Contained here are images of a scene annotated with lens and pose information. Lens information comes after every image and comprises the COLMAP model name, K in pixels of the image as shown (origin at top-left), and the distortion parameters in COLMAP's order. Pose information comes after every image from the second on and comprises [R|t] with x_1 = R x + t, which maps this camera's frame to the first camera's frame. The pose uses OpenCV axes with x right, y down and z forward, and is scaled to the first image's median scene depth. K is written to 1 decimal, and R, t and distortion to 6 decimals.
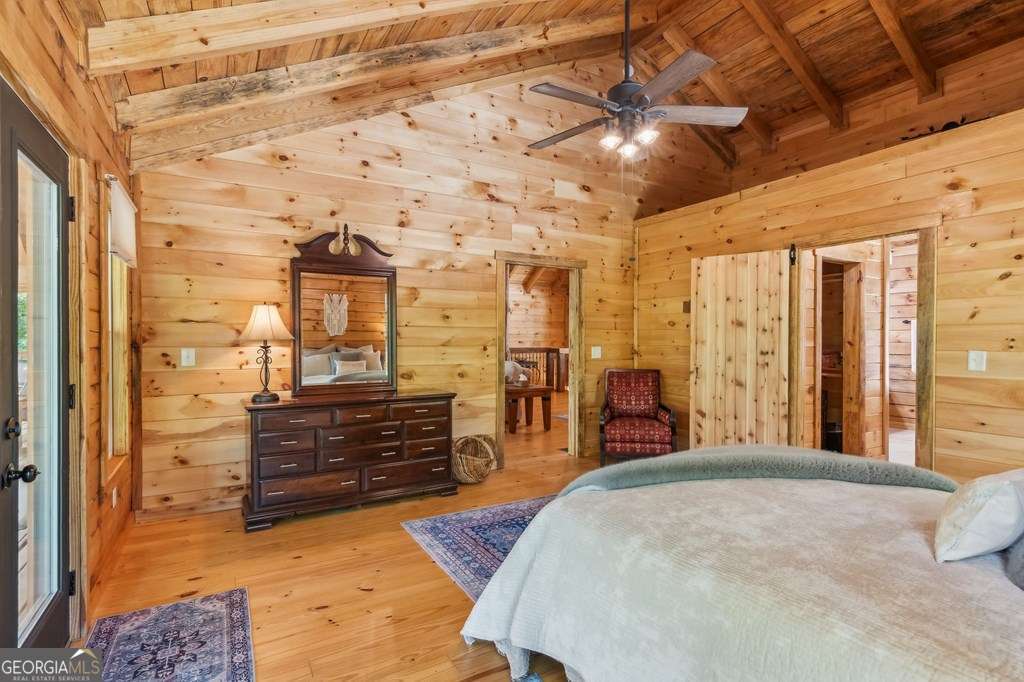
lens RADIAL K [[495.4, 0, 509.6], [0, 495.4, 345.6], [0, 0, 1]] dist [-0.000982, 0.003738]
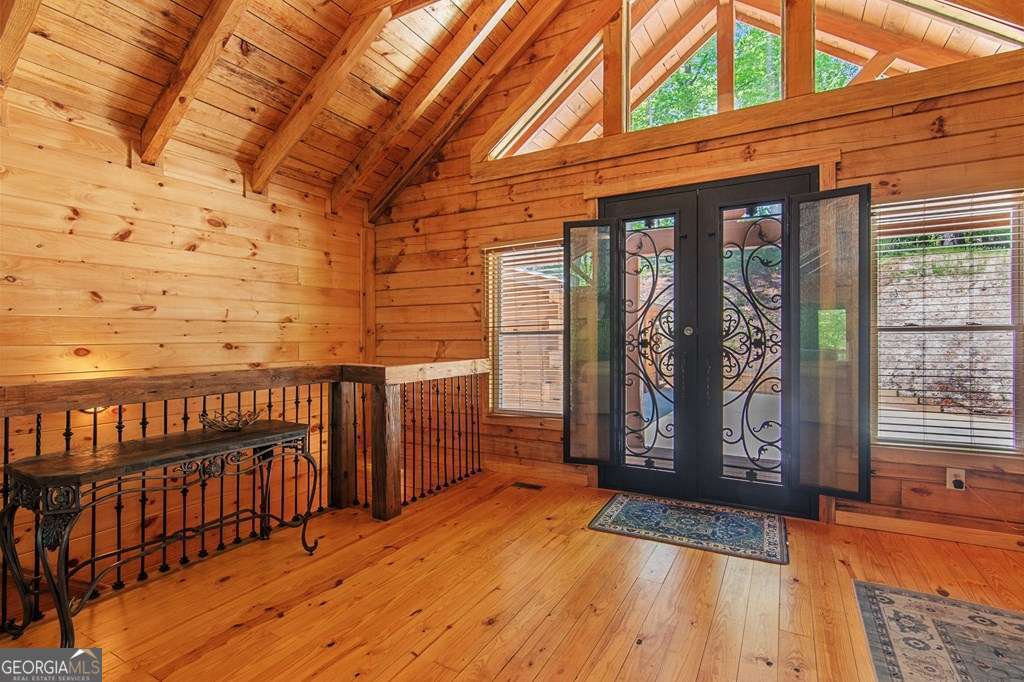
lens RADIAL K [[495.4, 0, 513.2], [0, 495.4, 342.8], [0, 0, 1]] dist [-0.000982, 0.003738]
pose [[0.865277, -0.004024, 0.501278, 0.019193], [0.003956, 0.999991, 0.001198, -0.008734], [-0.501279, 0.000946, 0.865285, 0.641927]]
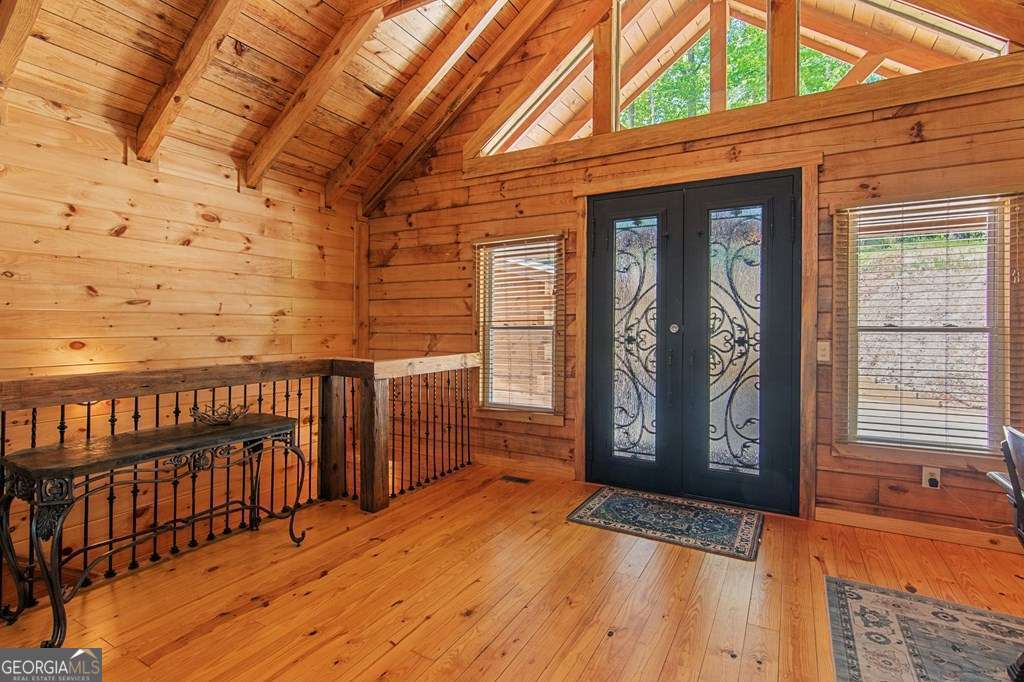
lens RADIAL K [[495.4, 0, 509.3], [0, 495.4, 334.1], [0, 0, 1]] dist [-0.000982, 0.003738]
pose [[0.866583, 0.002520, 0.499026, 0.021523], [-0.004844, 0.999983, 0.003360, -0.011941], [-0.499009, -0.005329, 0.866580, 0.635017]]
